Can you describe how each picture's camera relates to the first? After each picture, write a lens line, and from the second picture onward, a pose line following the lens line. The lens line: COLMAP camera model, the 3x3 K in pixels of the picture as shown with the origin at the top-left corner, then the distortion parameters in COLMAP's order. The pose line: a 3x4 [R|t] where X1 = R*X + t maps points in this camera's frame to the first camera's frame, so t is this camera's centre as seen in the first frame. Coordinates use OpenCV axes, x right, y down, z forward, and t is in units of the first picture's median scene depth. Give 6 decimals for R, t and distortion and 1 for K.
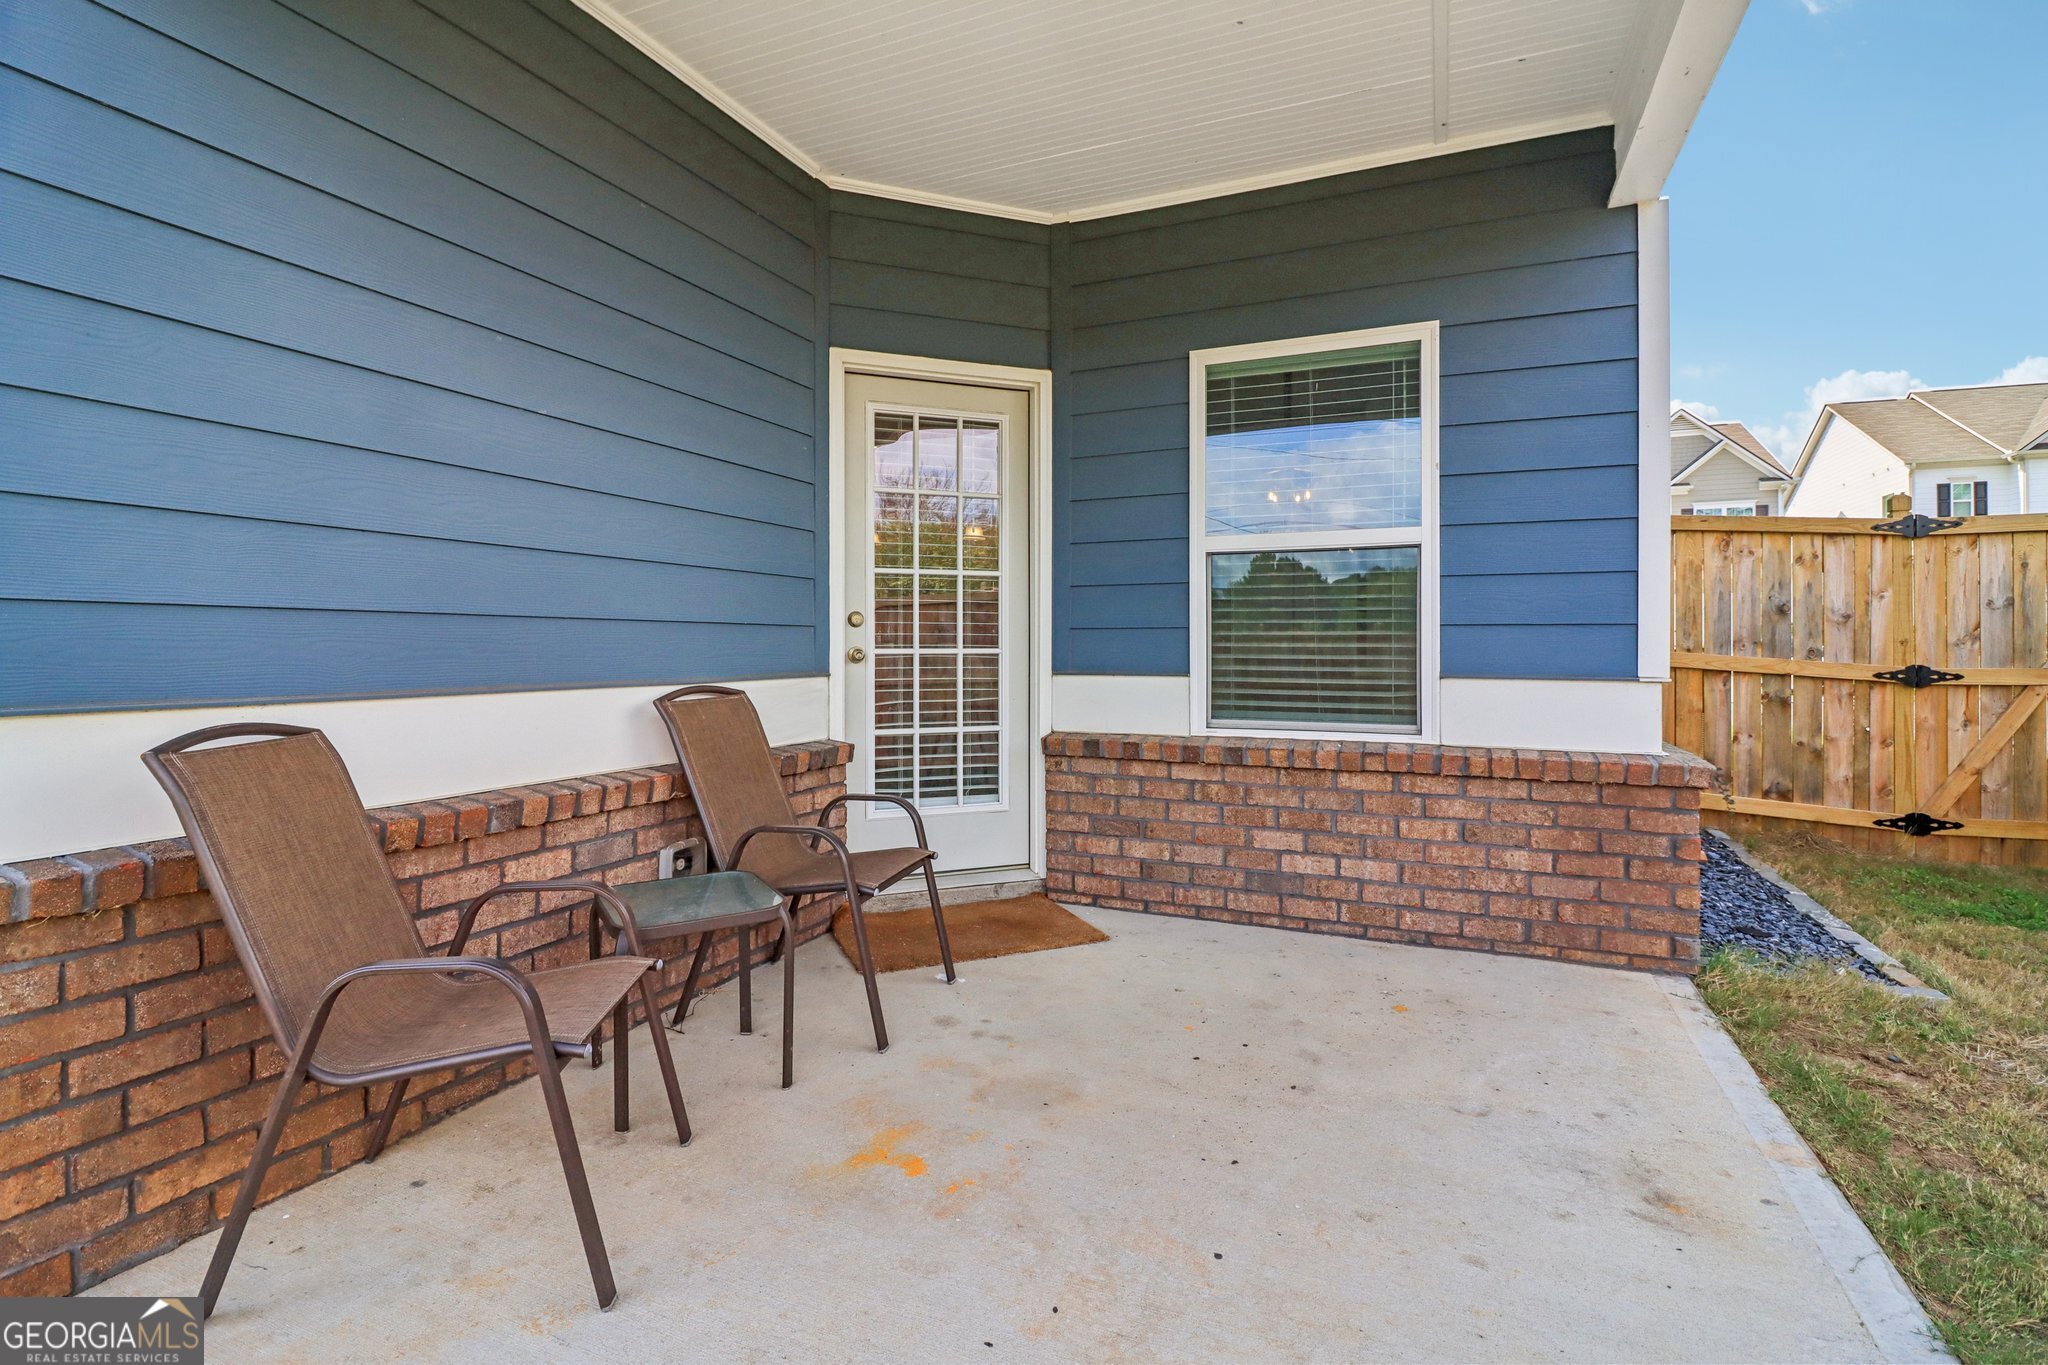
lens RADIAL K [[969.8, 0, 1025.9], [0, 969.8, 654.5], [0, 0, 1]] dist [-0.001494, -0.000107]
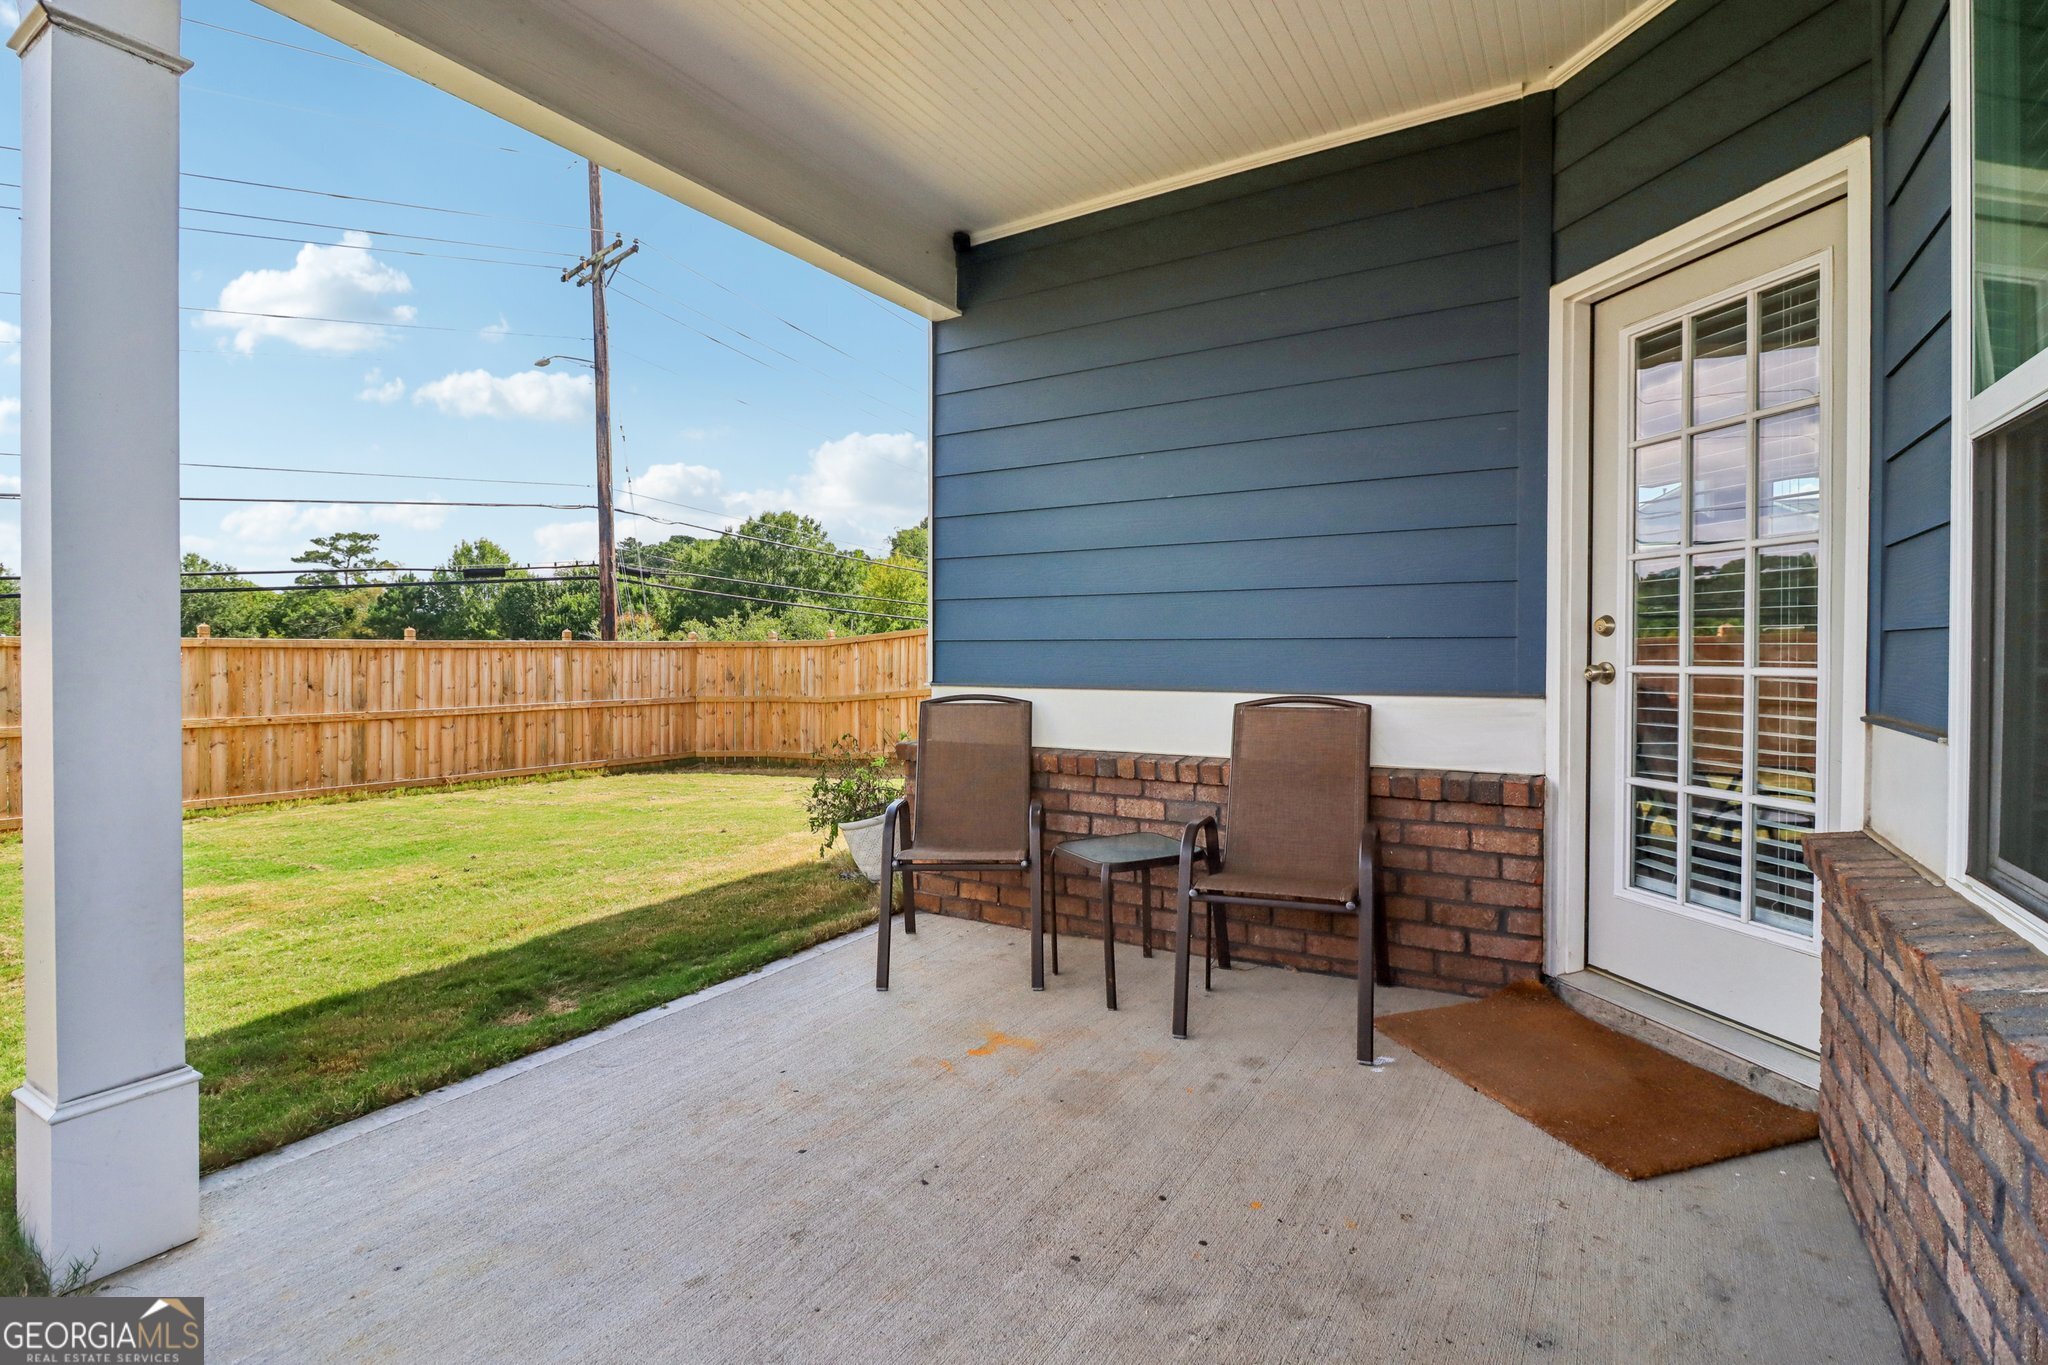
lens RADIAL K [[969.8, 0, 1025.9], [0, 969.8, 654.5], [0, 0, 1]] dist [-0.001494, -0.000107]
pose [[-0.140642, 0.002177, -0.990058, 0.630422], [-0.006845, 0.999972, 0.003171, -0.012428], [0.990037, 0.007223, -0.140623, 0.658165]]
